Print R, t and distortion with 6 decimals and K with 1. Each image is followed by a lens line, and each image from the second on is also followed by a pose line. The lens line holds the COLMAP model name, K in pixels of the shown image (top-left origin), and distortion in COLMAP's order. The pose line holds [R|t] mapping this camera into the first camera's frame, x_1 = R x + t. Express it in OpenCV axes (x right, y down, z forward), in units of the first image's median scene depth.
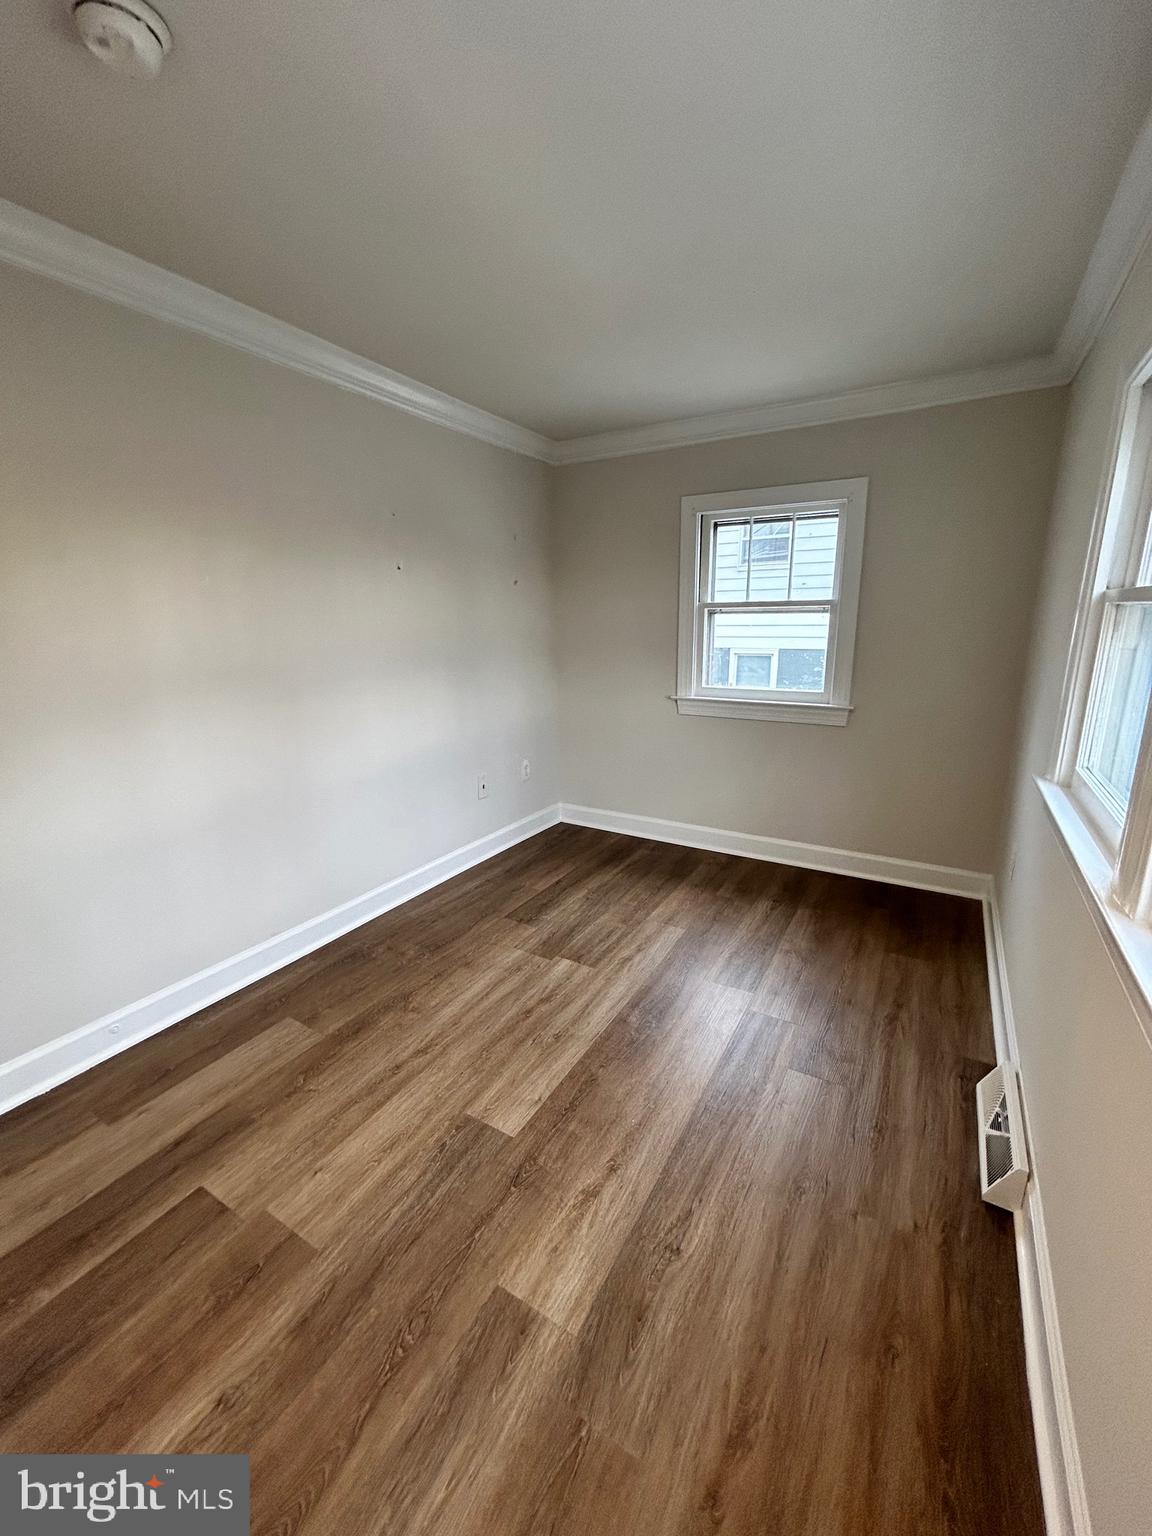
lens RADIAL K [[619.4, 0, 575.8], [0, 619.4, 770.8], [0, 0, 1]] dist [-0.000229, 0.000677]
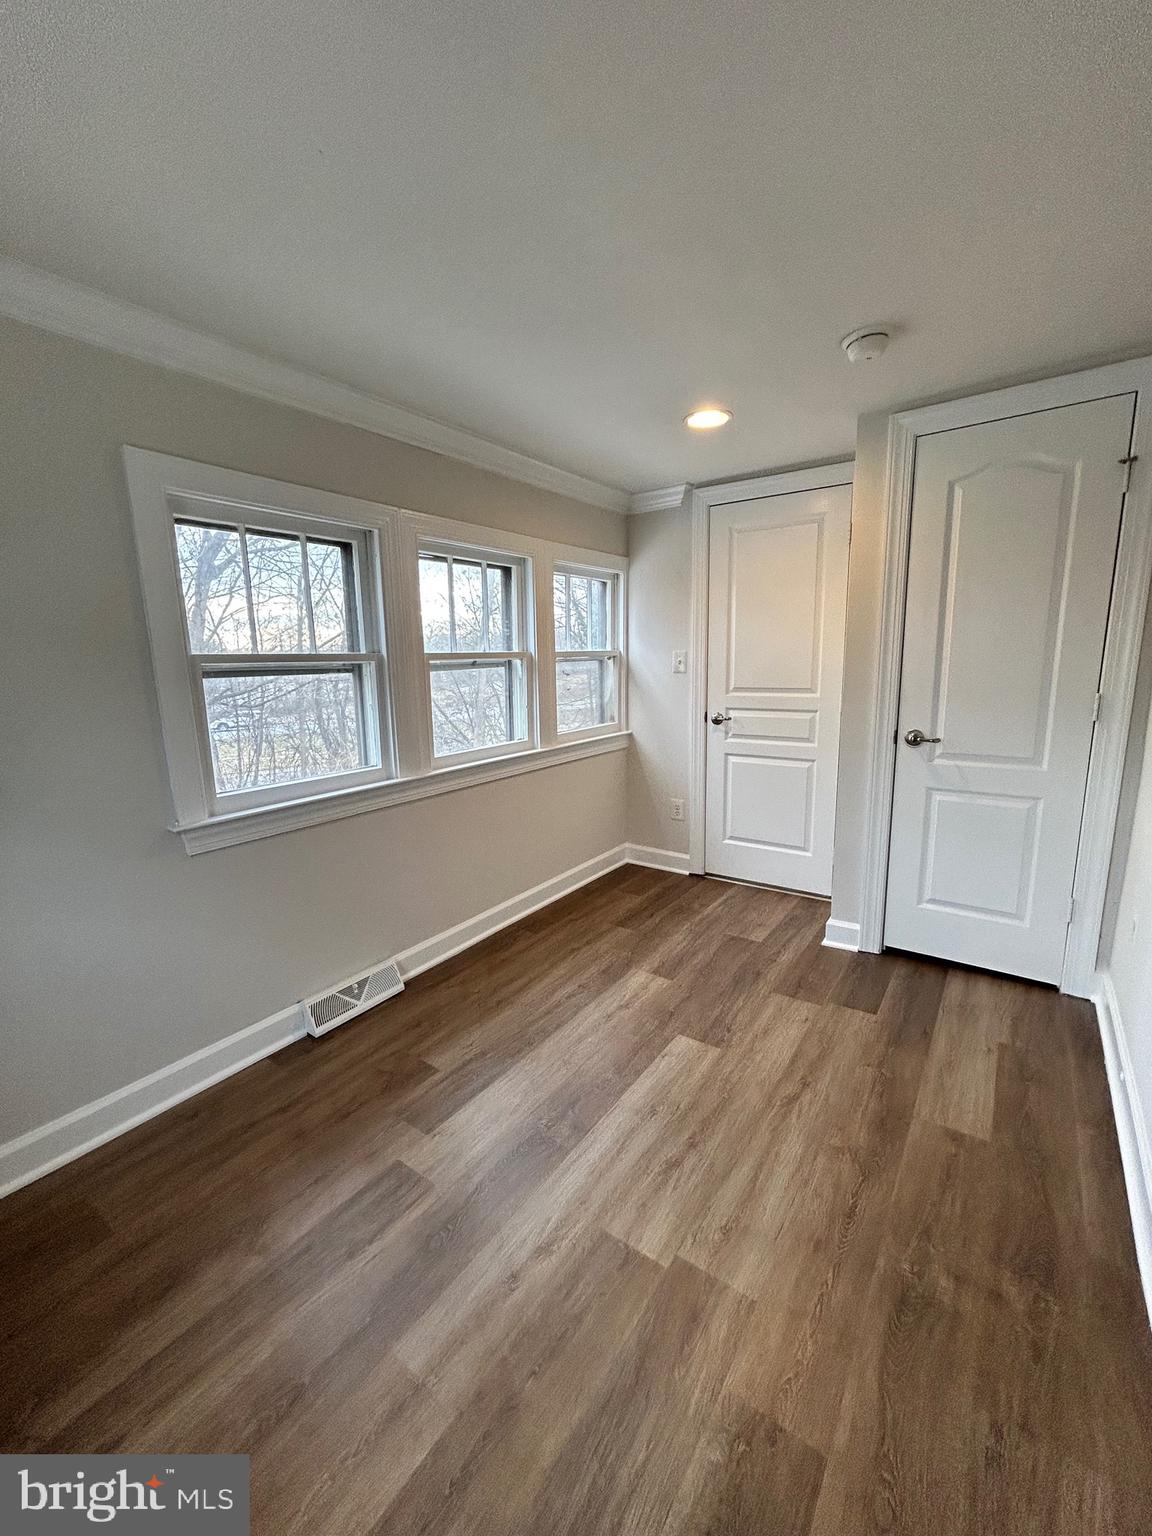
lens RADIAL K [[619.4, 0, 575.8], [0, 619.4, 770.8], [0, 0, 1]] dist [-0.000229, 0.000677]
pose [[-0.995337, 0.008661, 0.096068, -0.009026], [0.048092, 0.907900, 0.416420, -0.437825], [-0.083613, 0.419098, -0.904083, 1.699471]]
